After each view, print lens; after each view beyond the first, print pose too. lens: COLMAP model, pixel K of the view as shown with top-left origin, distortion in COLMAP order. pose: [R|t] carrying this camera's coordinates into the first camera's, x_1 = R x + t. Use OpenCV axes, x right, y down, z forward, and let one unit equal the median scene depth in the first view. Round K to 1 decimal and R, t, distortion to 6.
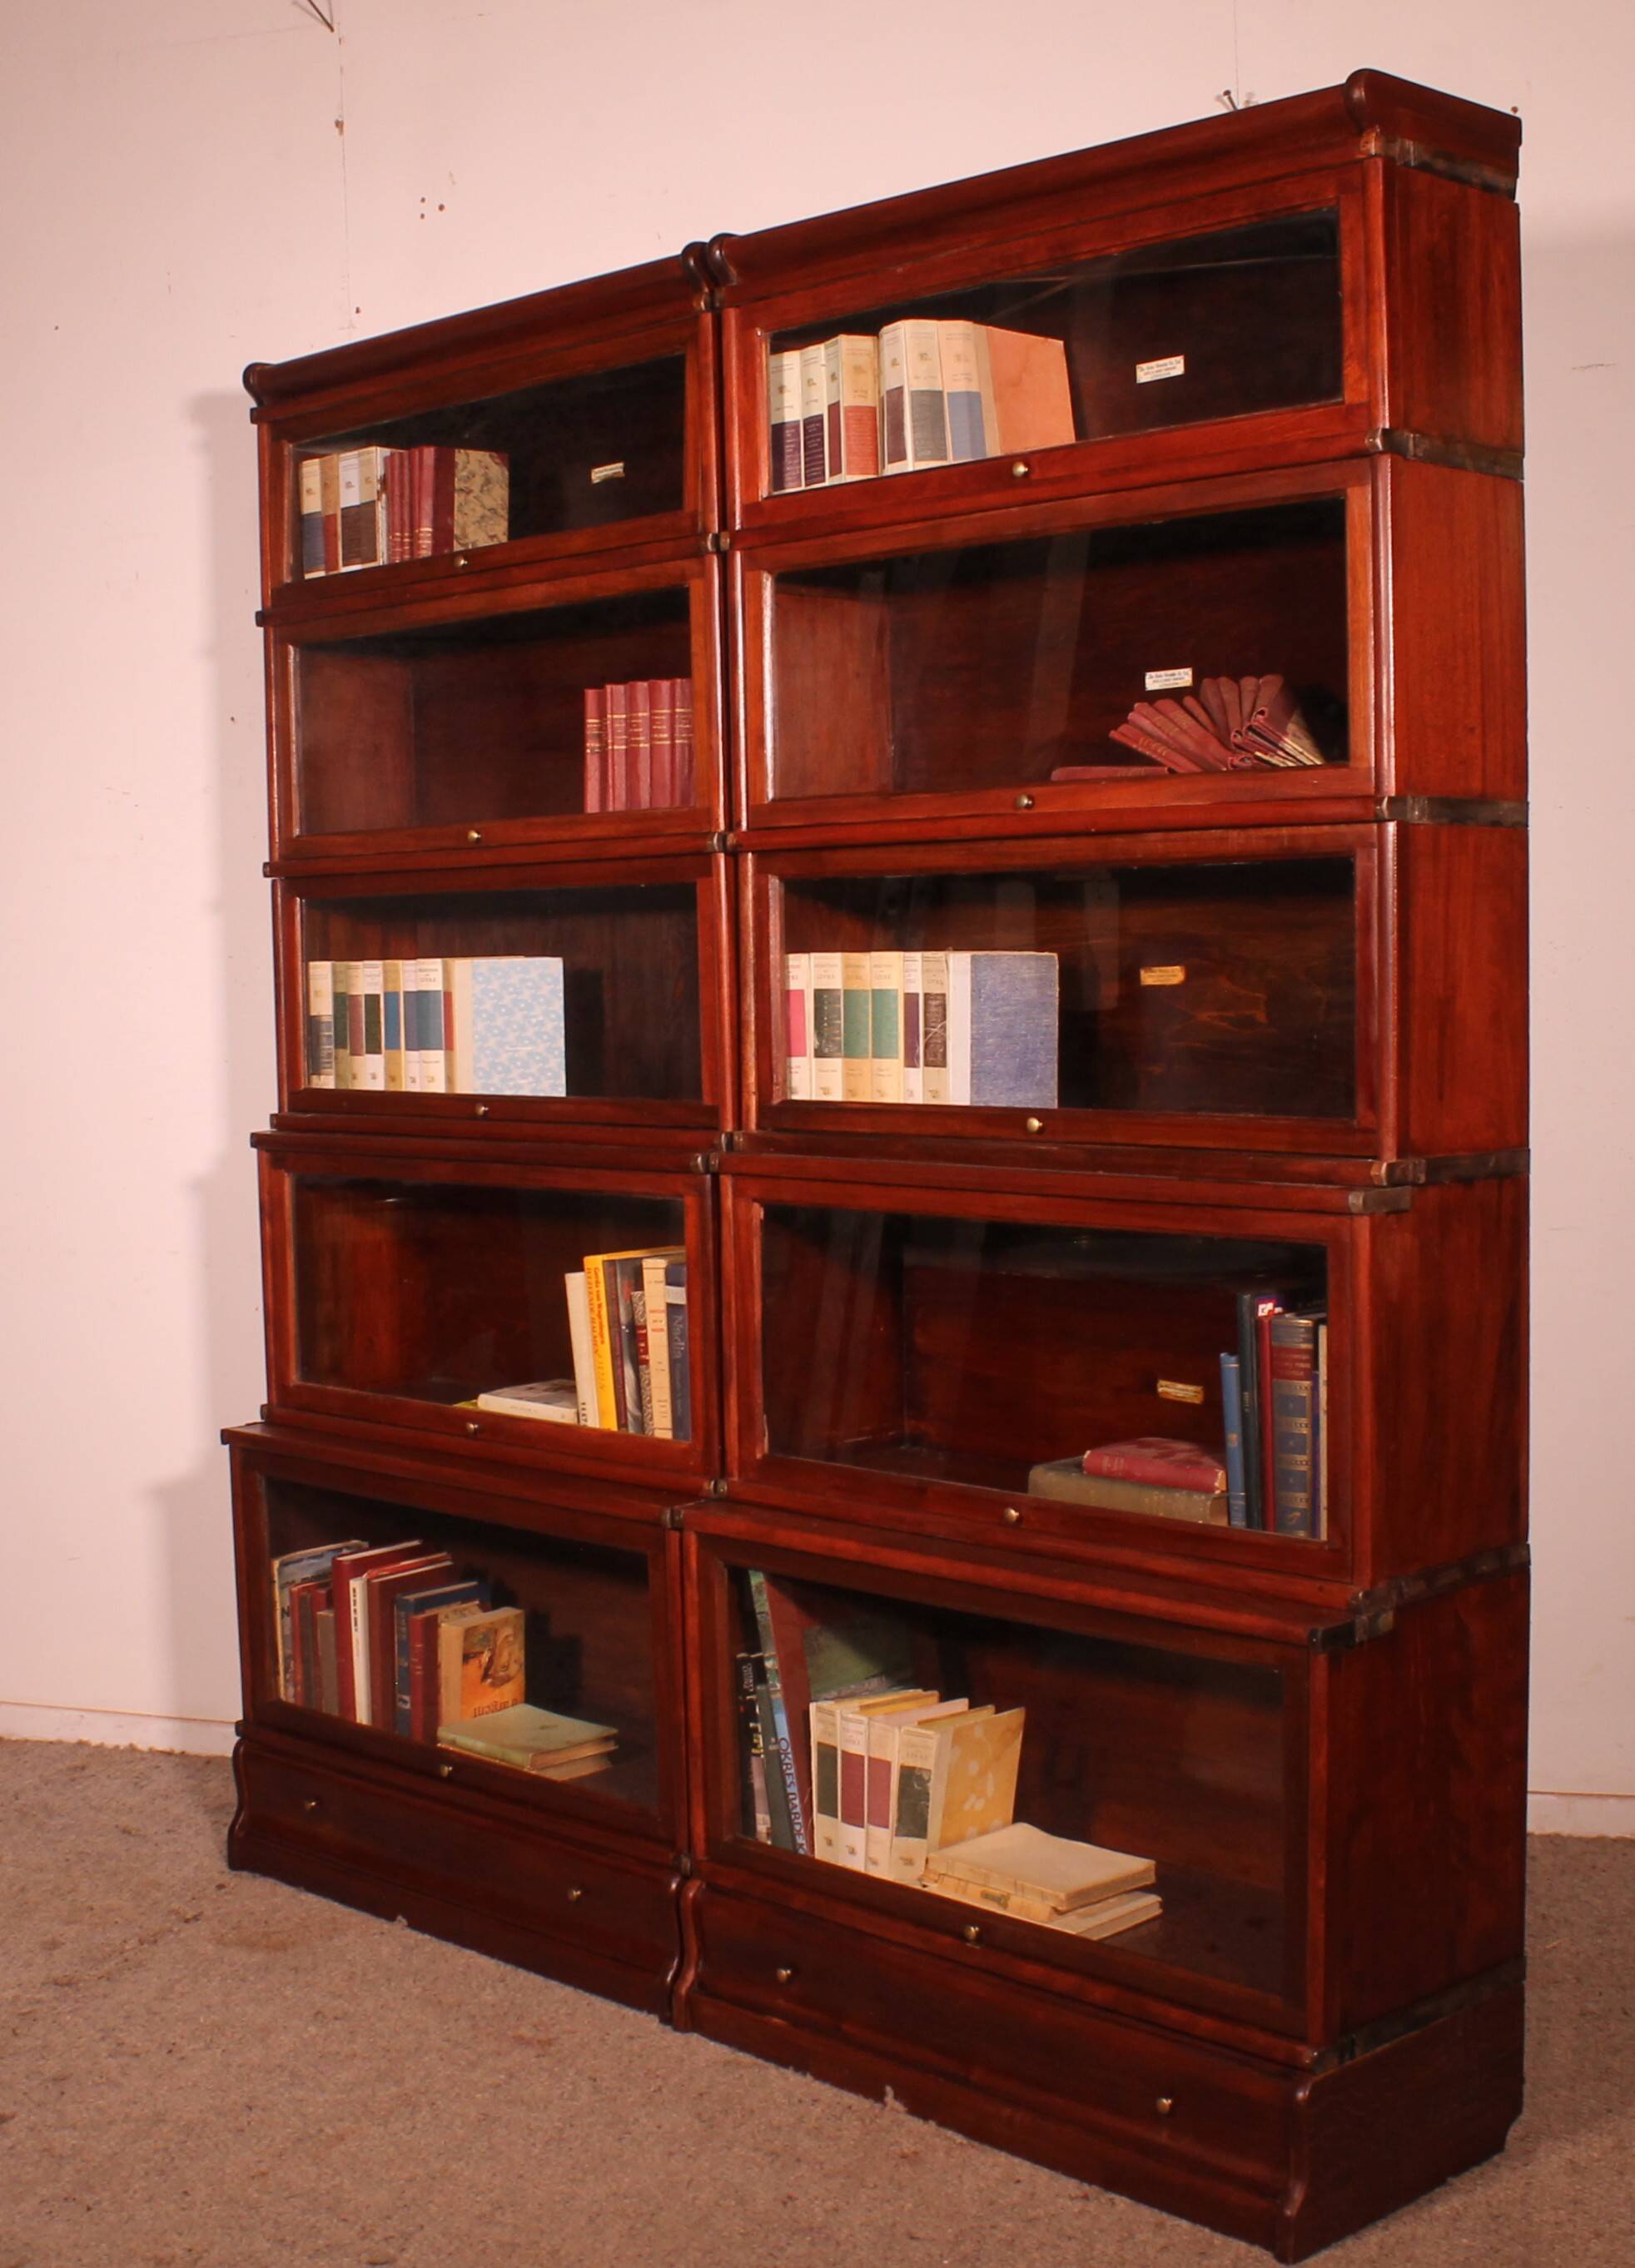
lens RADIAL K [[2869.8, 0, 743.5], [0, 2869.8, 1116.8], [0, 0, 1]] dist [-0.129784, 0.000000]
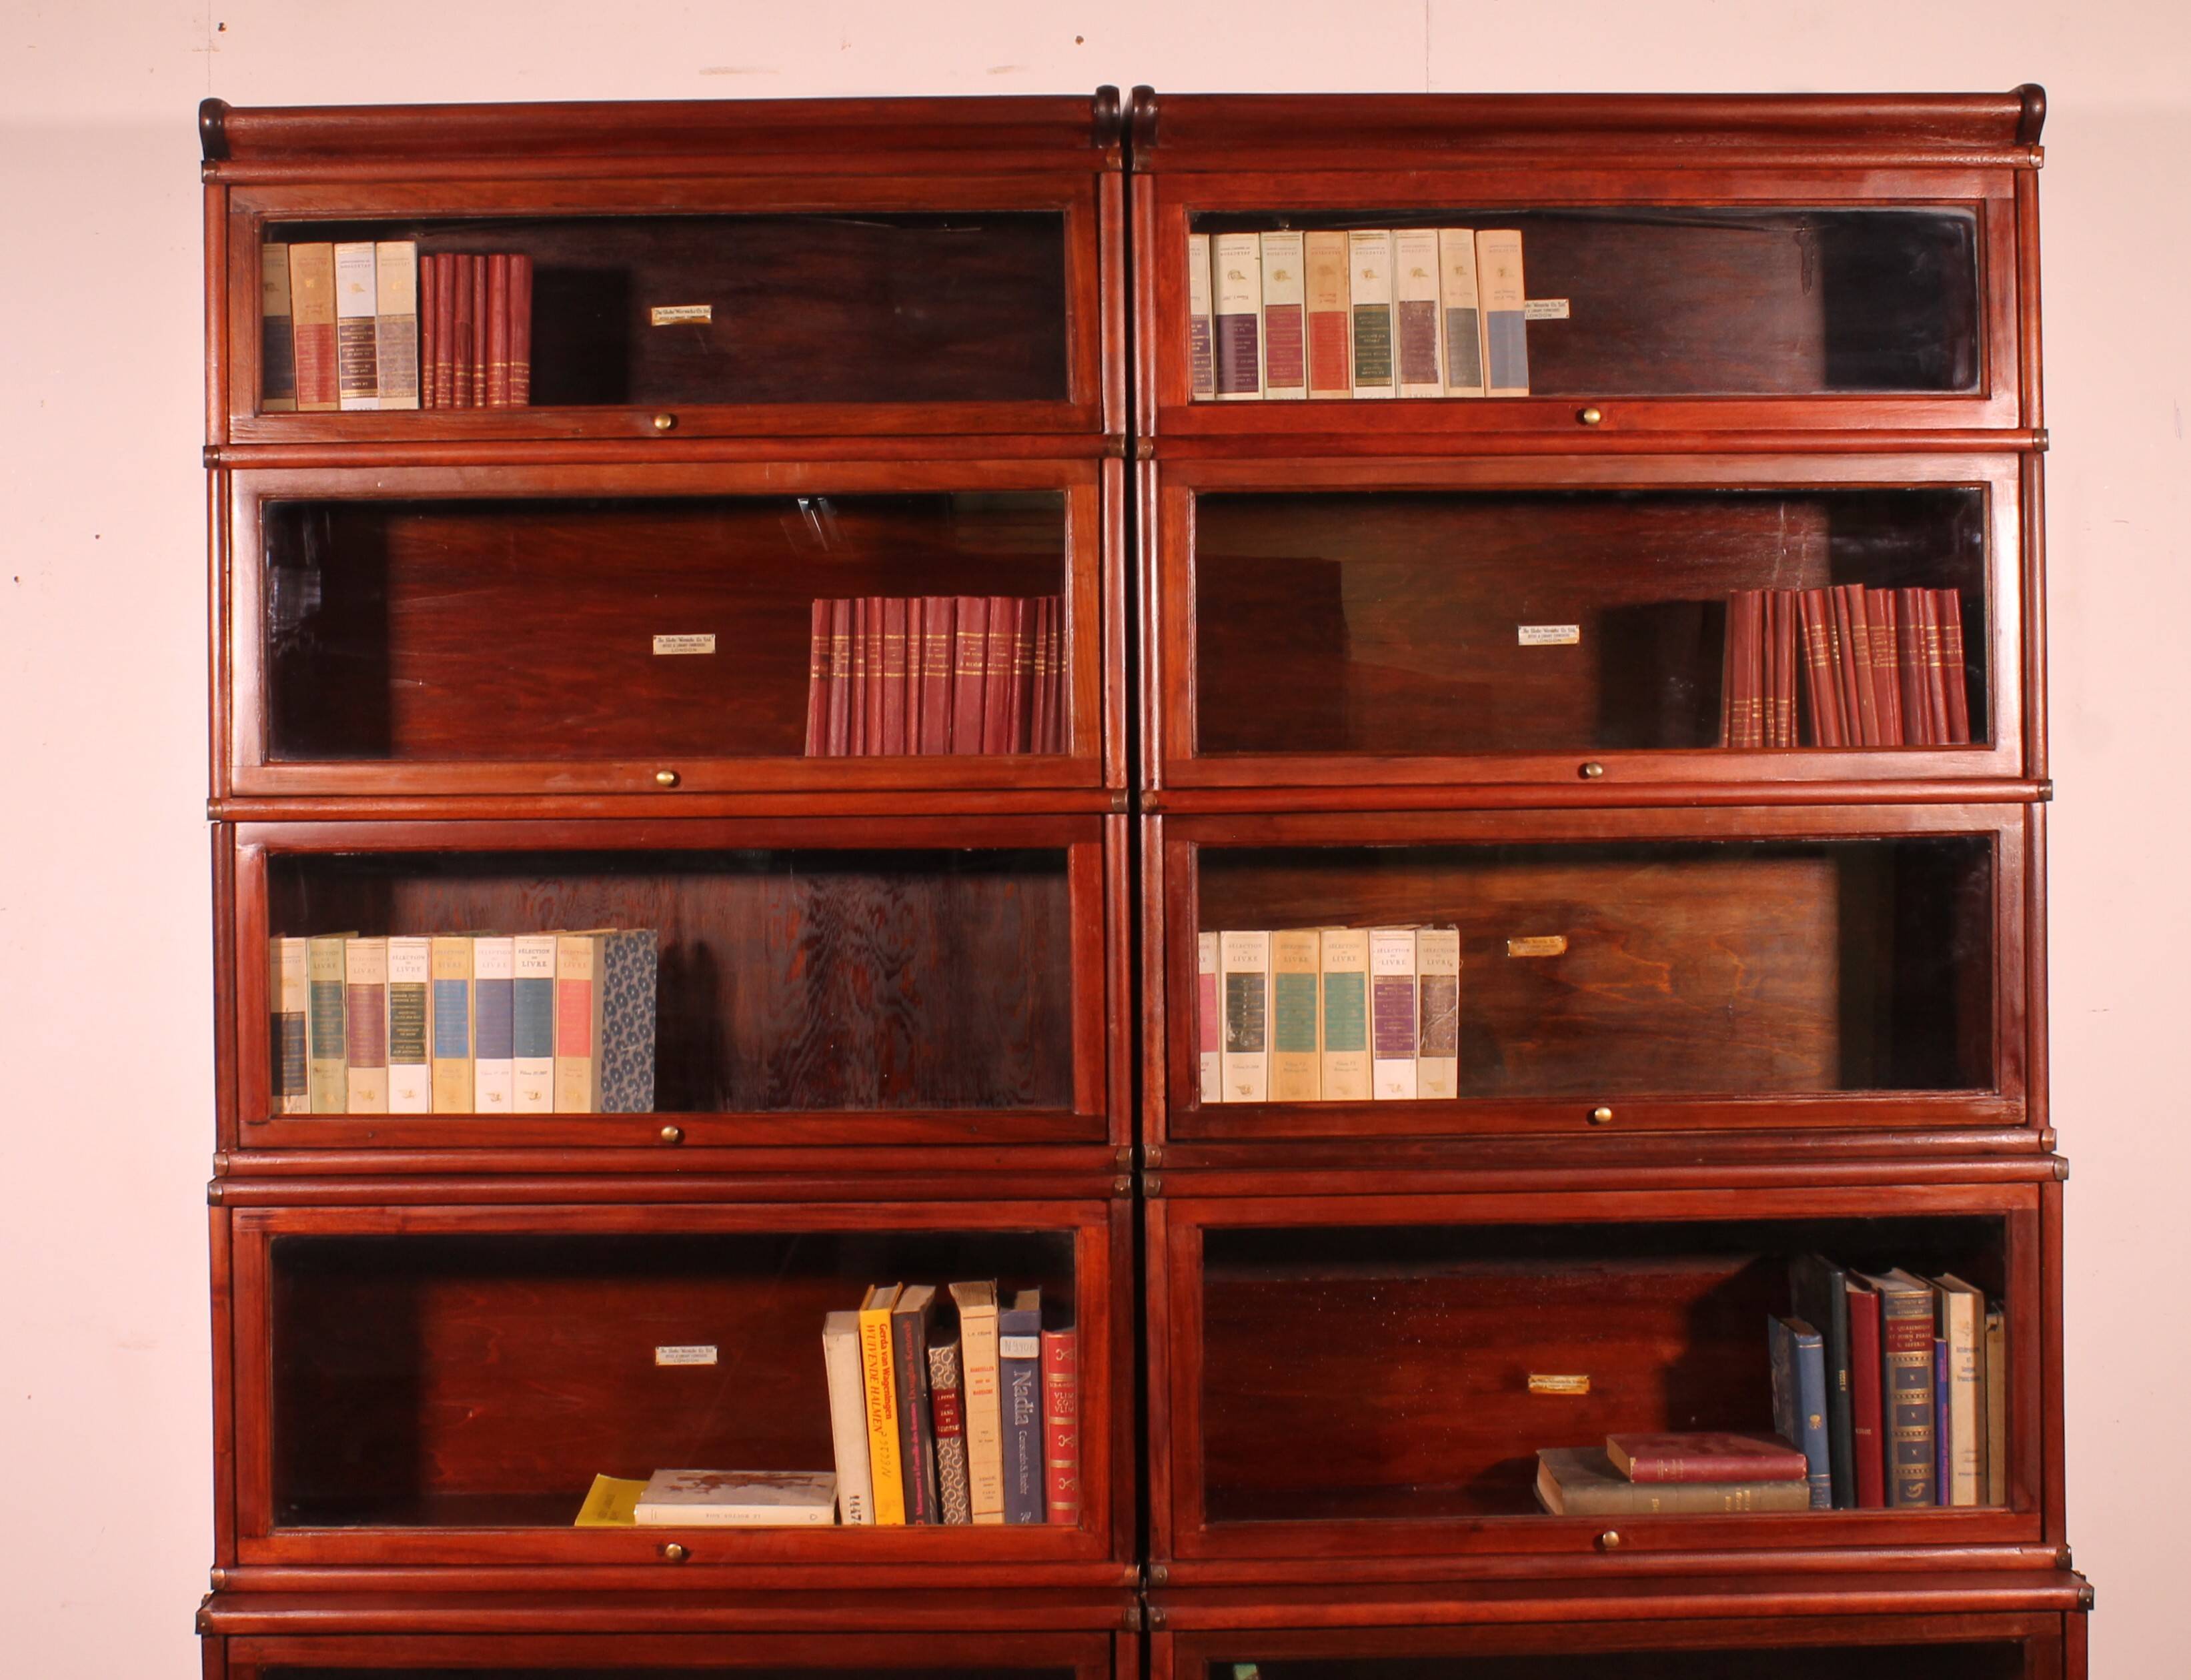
lens RADIAL K [[3338.5, 0, 950.3], [0, 3338.5, 694.2], [0, 0, 1]] dist [-0.092051, 0.000000]
pose [[0.700333, 0.020477, 0.713522, -0.776638], [0.037418, 0.997161, -0.065344, -0.067484], [-0.712834, 0.072461, 0.697579, 0.363649]]
